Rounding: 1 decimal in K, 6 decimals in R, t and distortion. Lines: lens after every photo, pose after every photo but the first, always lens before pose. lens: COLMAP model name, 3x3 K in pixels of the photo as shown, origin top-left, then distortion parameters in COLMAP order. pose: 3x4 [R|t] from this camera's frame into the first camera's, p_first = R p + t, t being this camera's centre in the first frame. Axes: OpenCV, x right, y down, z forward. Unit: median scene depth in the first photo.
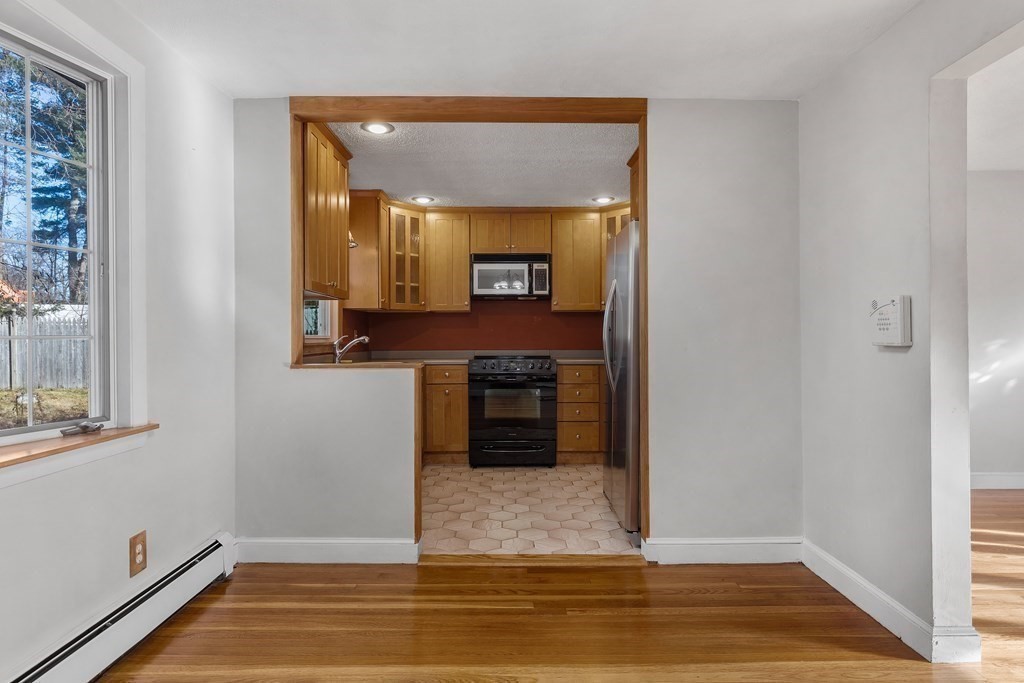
lens RADIAL K [[553.1, 0, 511.2], [0, 553.1, 337.3], [0, 0, 1]] dist [-0.000424, -0.001766]
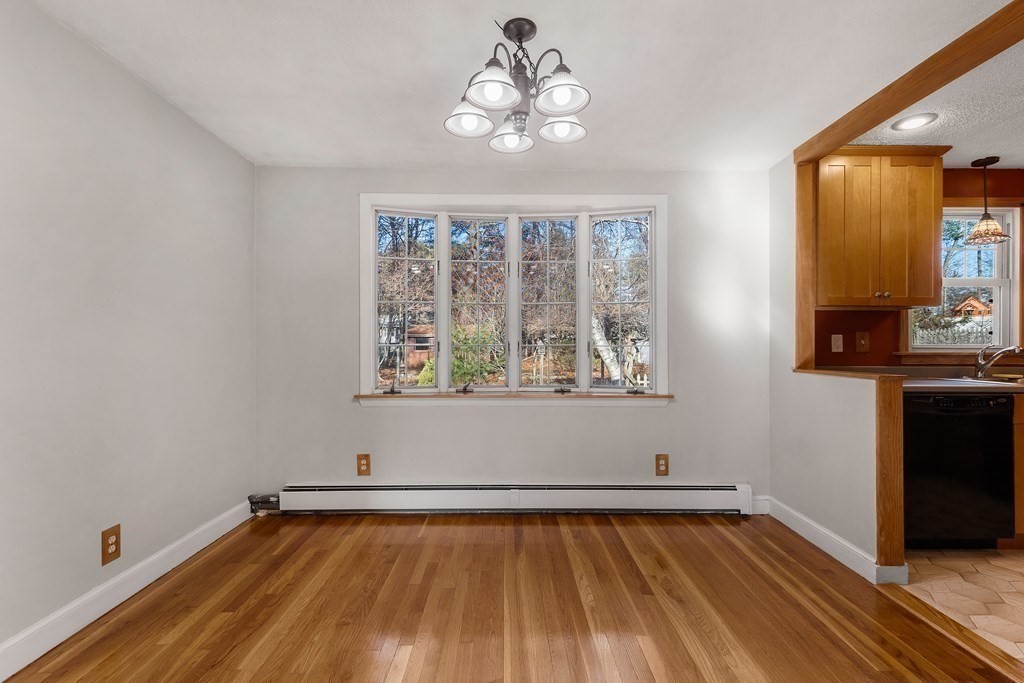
lens RADIAL K [[460.6, 0, 513.5], [0, 460.6, 342.6], [0, 0, 1]] dist [0.000777, 0.000501]
pose [[0.004444, -0.003017, -0.999986, 0.360819], [-0.003611, 0.999989, -0.003033, -0.002163], [0.999984, 0.003625, 0.004433, 0.216171]]
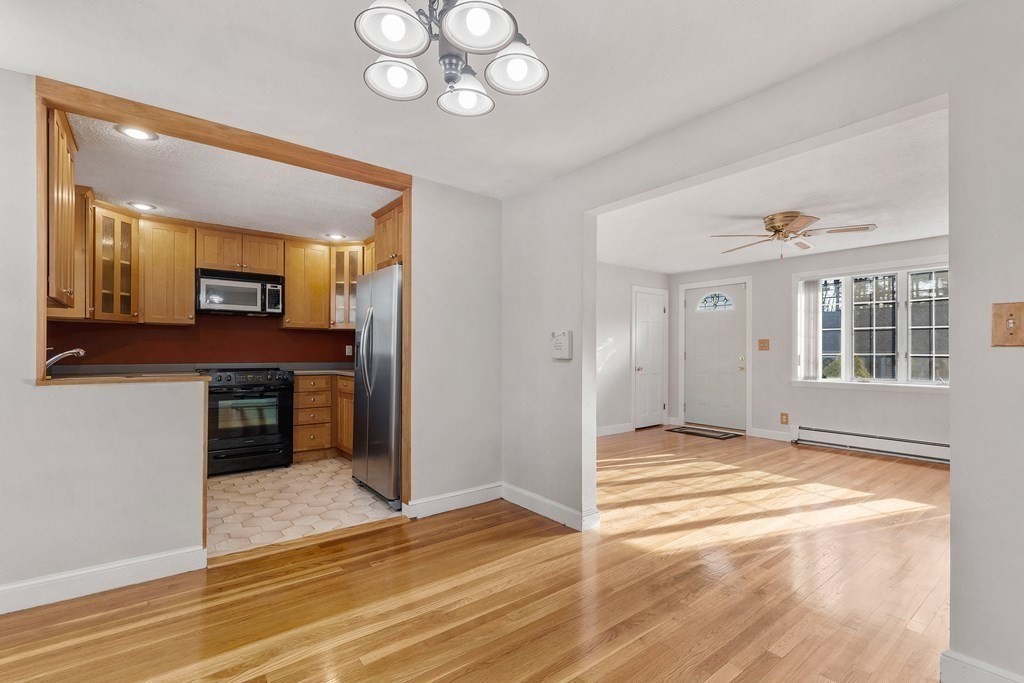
lens RADIAL K [[463.2, 0, 515.1], [0, 463.2, 352.6], [0, 0, 1]] dist [0.000597, -0.000227]
pose [[0.788027, 0.006067, 0.615611, -0.145932], [-0.008095, 0.999967, 0.000507, -0.001533], [-0.615587, -0.005383, 0.788050, -0.028405]]
